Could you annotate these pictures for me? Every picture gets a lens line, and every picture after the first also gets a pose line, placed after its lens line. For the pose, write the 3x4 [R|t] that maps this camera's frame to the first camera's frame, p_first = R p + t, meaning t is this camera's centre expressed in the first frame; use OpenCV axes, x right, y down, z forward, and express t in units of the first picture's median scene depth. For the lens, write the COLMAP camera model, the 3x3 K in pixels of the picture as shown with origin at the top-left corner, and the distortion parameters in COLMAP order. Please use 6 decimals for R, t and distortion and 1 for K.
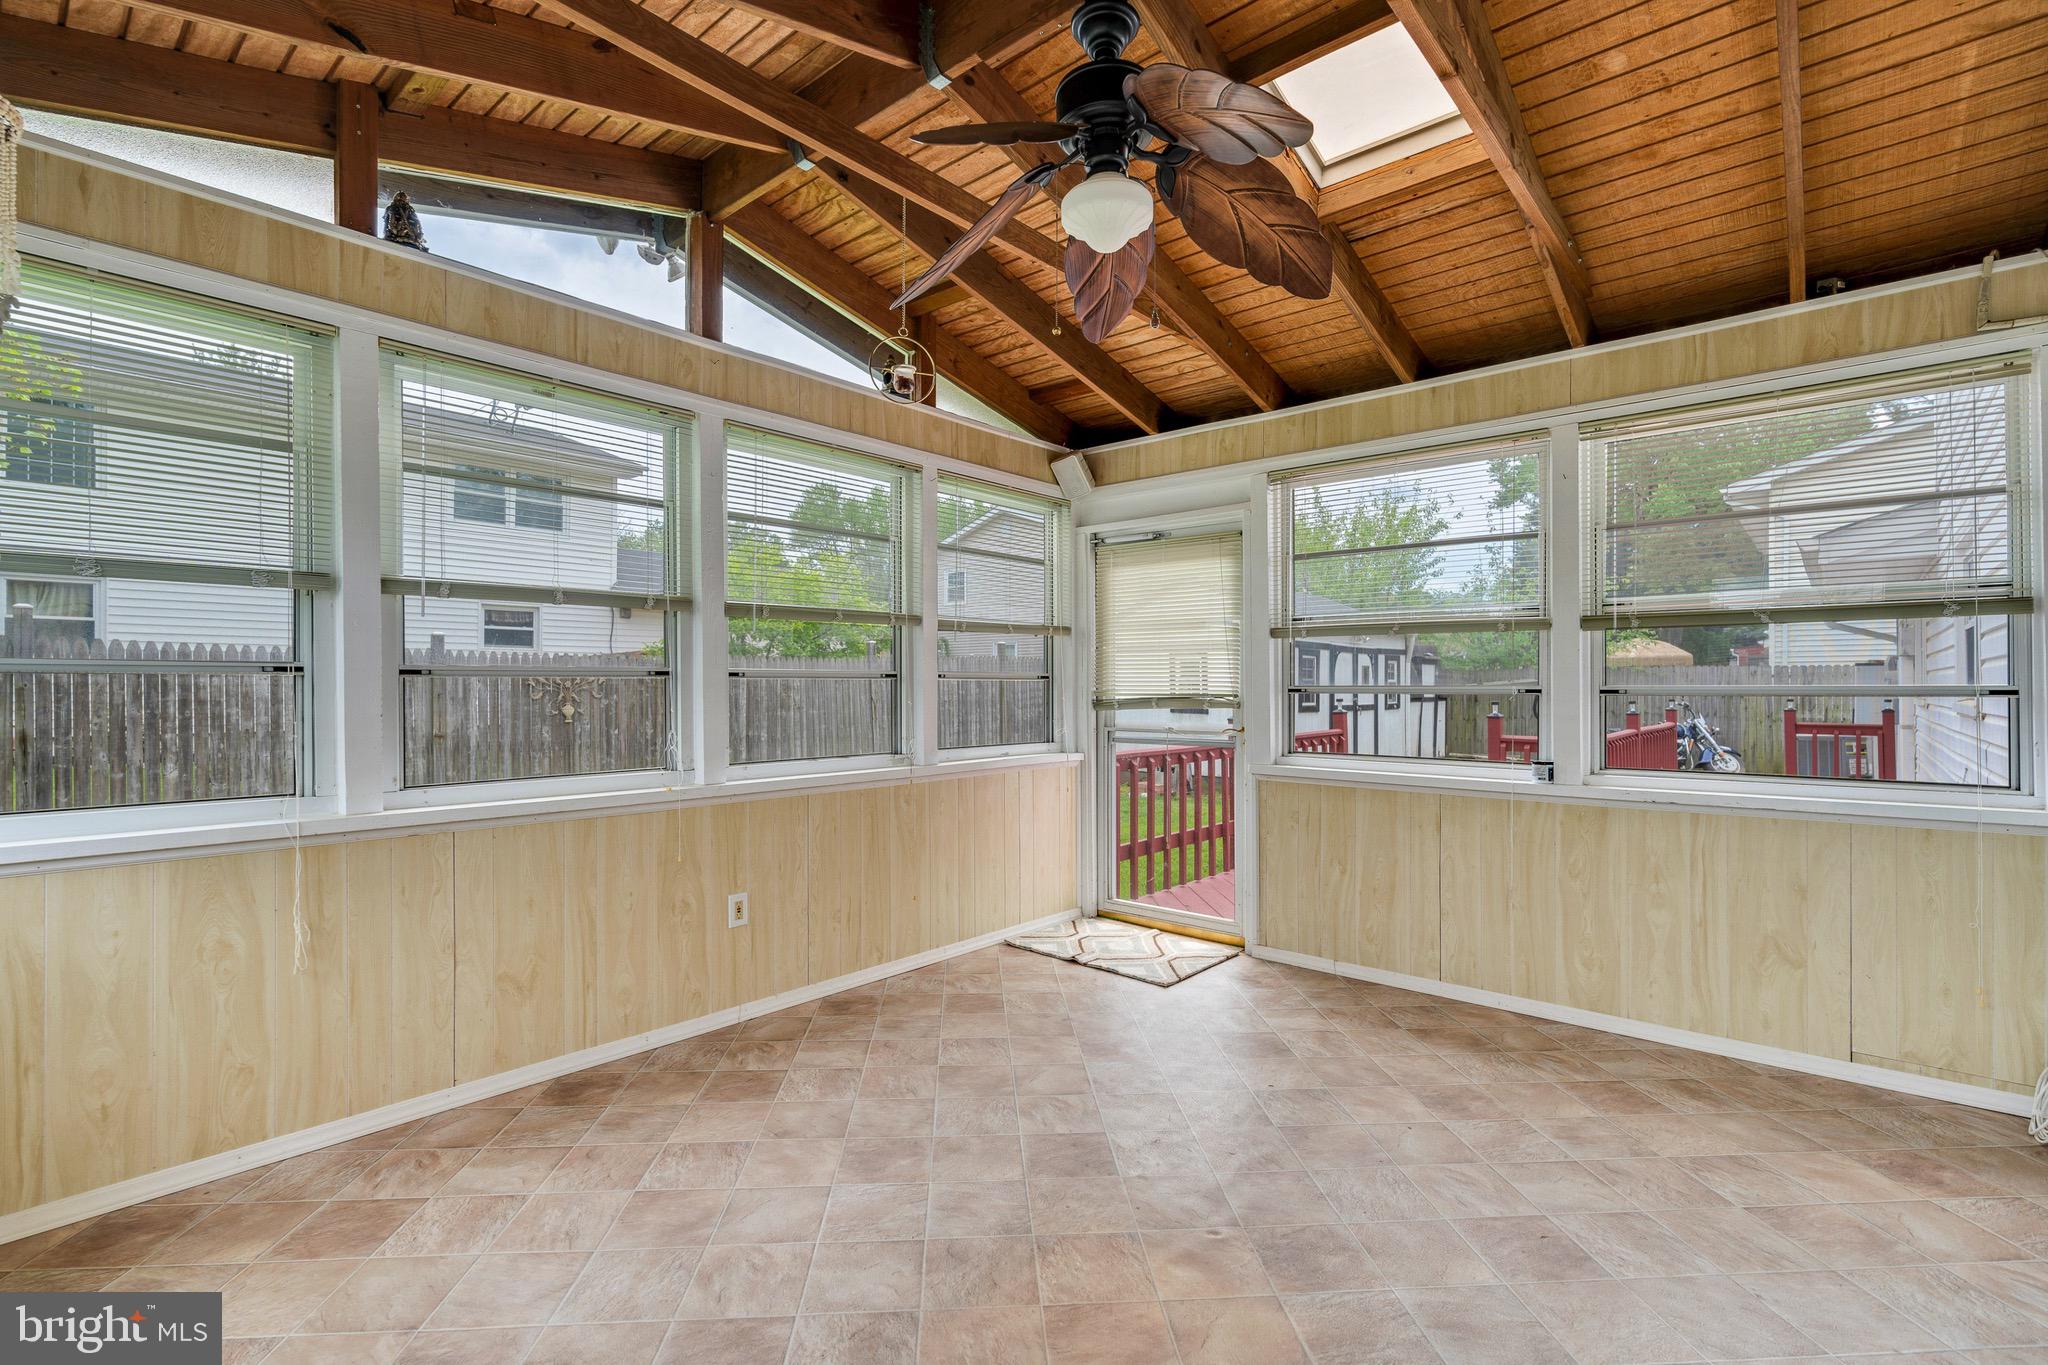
lens RADIAL K [[929.7, 0, 1025.4], [0, 929.7, 689.4], [0, 0, 1]] dist [-0.016822, -0.000664]
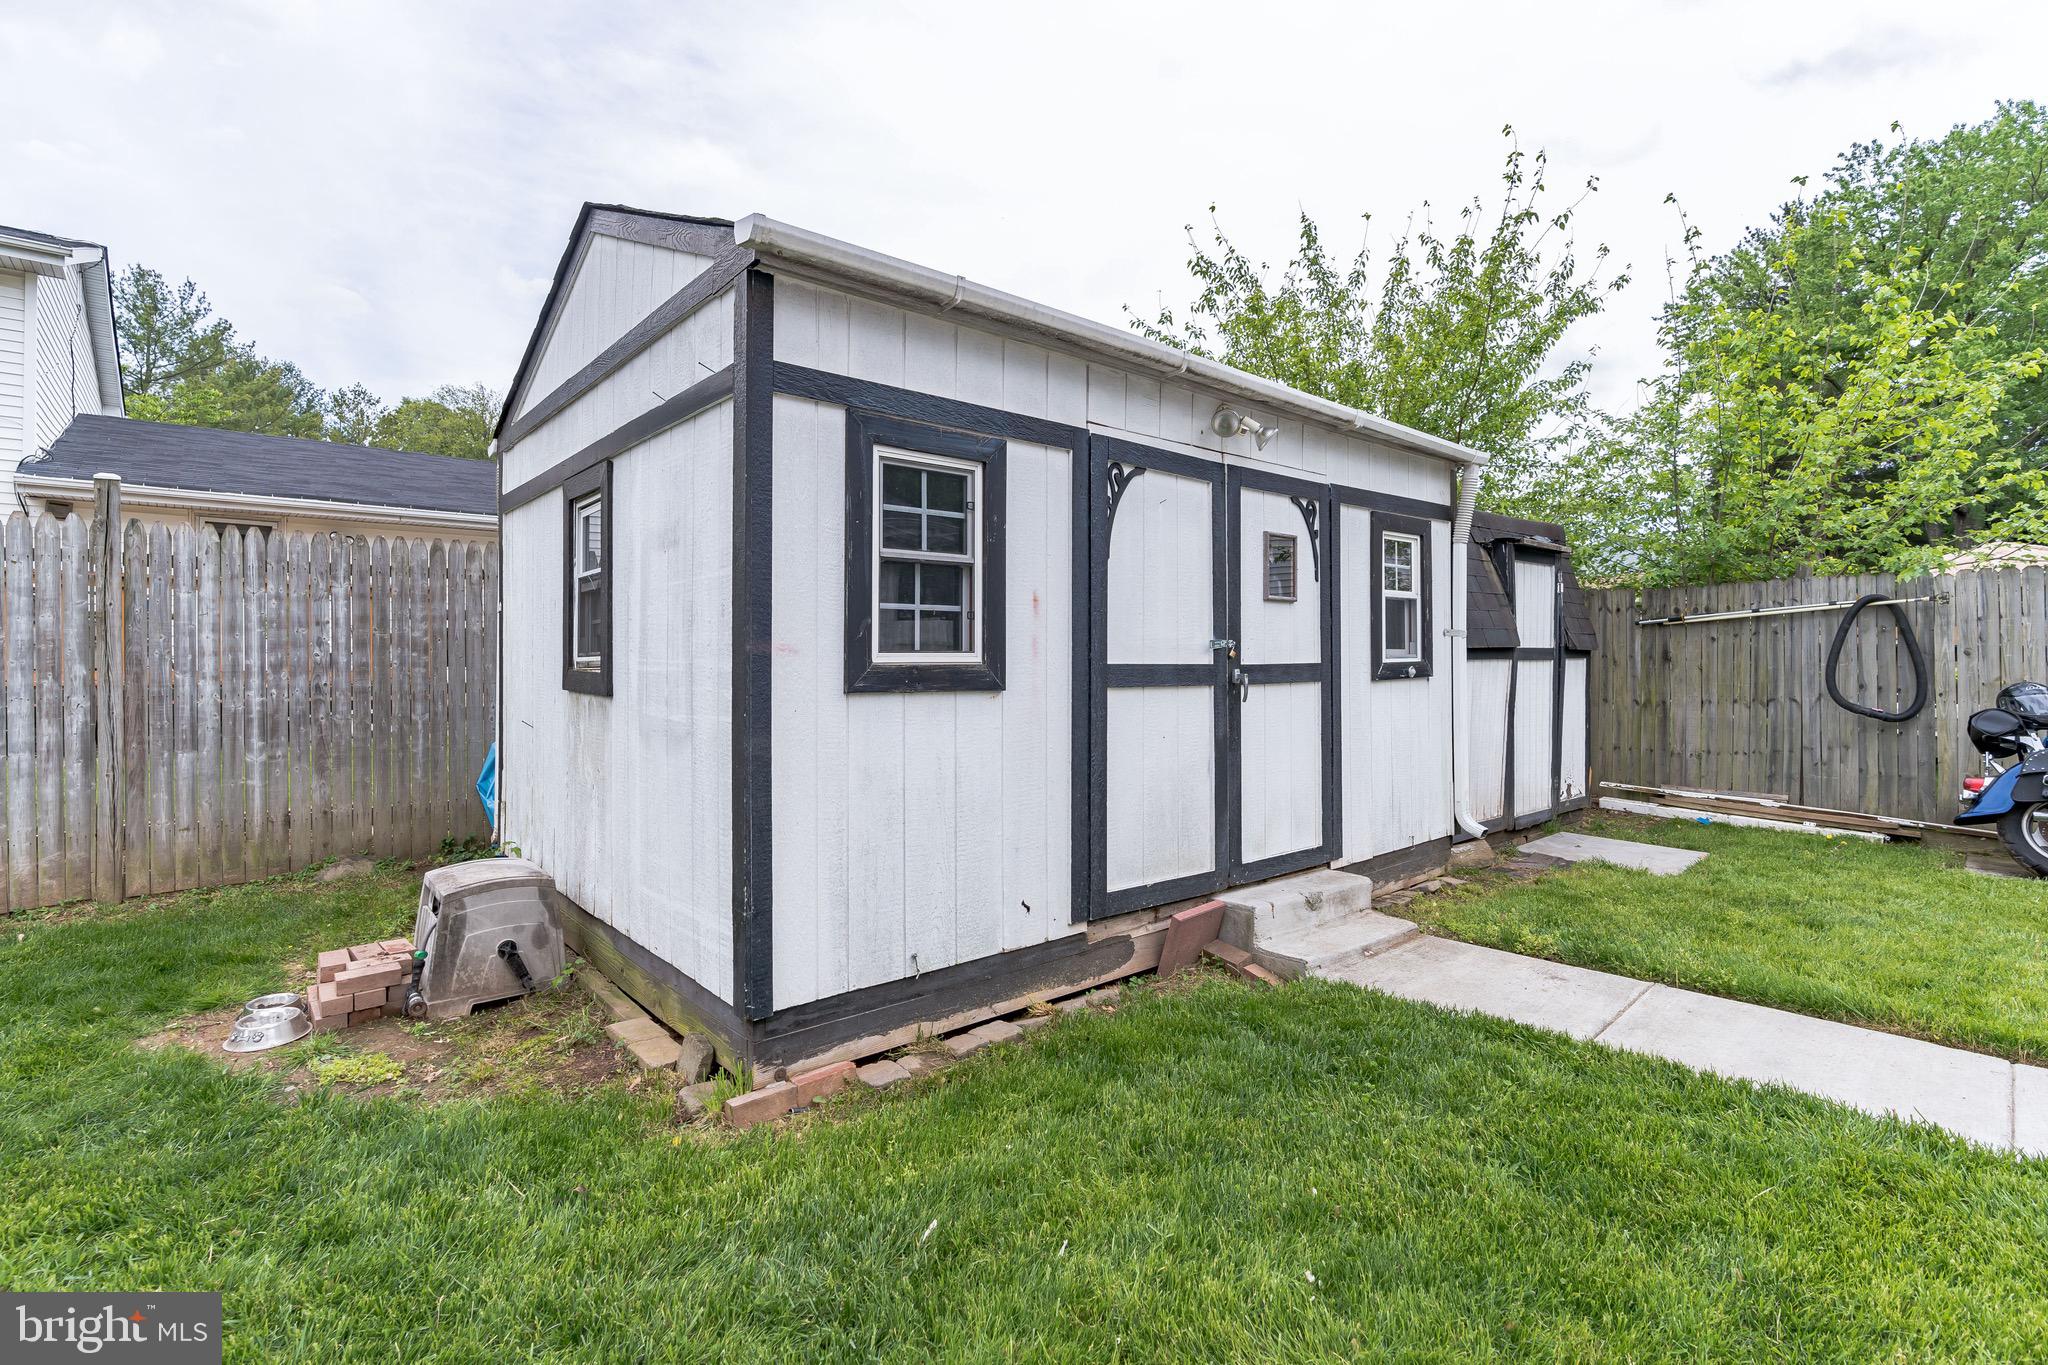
lens RADIAL K [[944.7, 0, 1024.6], [0, 944.7, 667.3], [0, 0, 1]] dist [-0.002127, -0.000129]
pose [[0.991660, -0.005345, -0.128774, 0.300267], [0.005800, 0.999978, 0.003152, 0.014735], [0.128754, -0.003873, 0.991669, 0.637164]]
